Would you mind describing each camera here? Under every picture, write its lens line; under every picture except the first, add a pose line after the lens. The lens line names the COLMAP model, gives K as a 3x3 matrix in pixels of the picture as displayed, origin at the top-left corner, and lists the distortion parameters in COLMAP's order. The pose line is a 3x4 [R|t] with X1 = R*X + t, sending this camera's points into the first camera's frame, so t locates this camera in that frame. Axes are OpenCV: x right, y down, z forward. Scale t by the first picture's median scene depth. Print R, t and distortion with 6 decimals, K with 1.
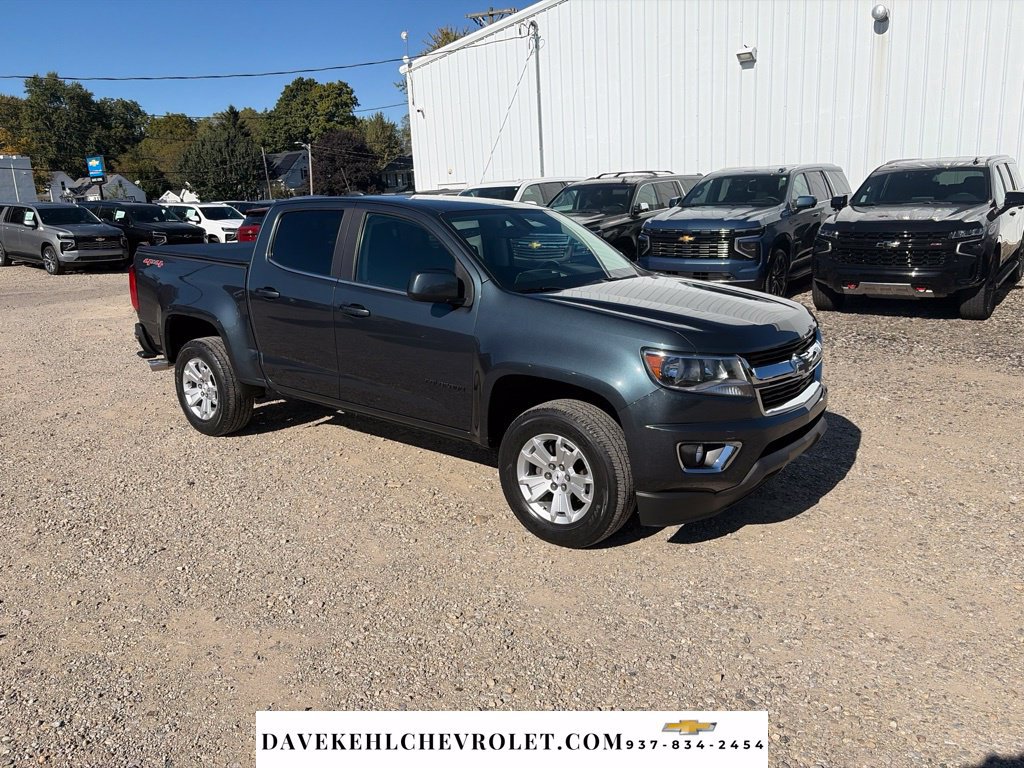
lens RADIAL K [[783.9, 0, 503.7], [0, 783.9, 385.8], [0, 0, 1]] dist [0.035233, -0.044219]
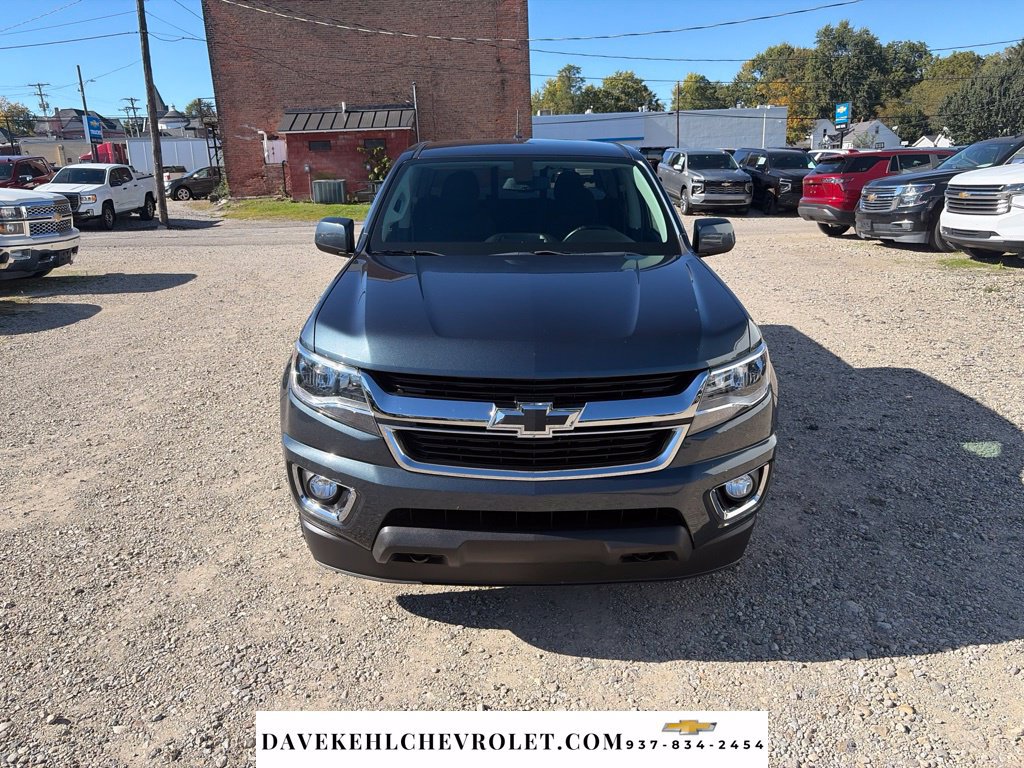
lens RADIAL K [[783.9, 0, 518.0], [0, 783.9, 382.0], [0, 0, 1]] dist [0.035233, -0.044219]
pose [[0.625193, 0.224511, -0.747481, 0.277973], [-0.180357, 0.973369, 0.141507, -0.046301], [0.759345, 0.046345, 0.649036, 0.201726]]
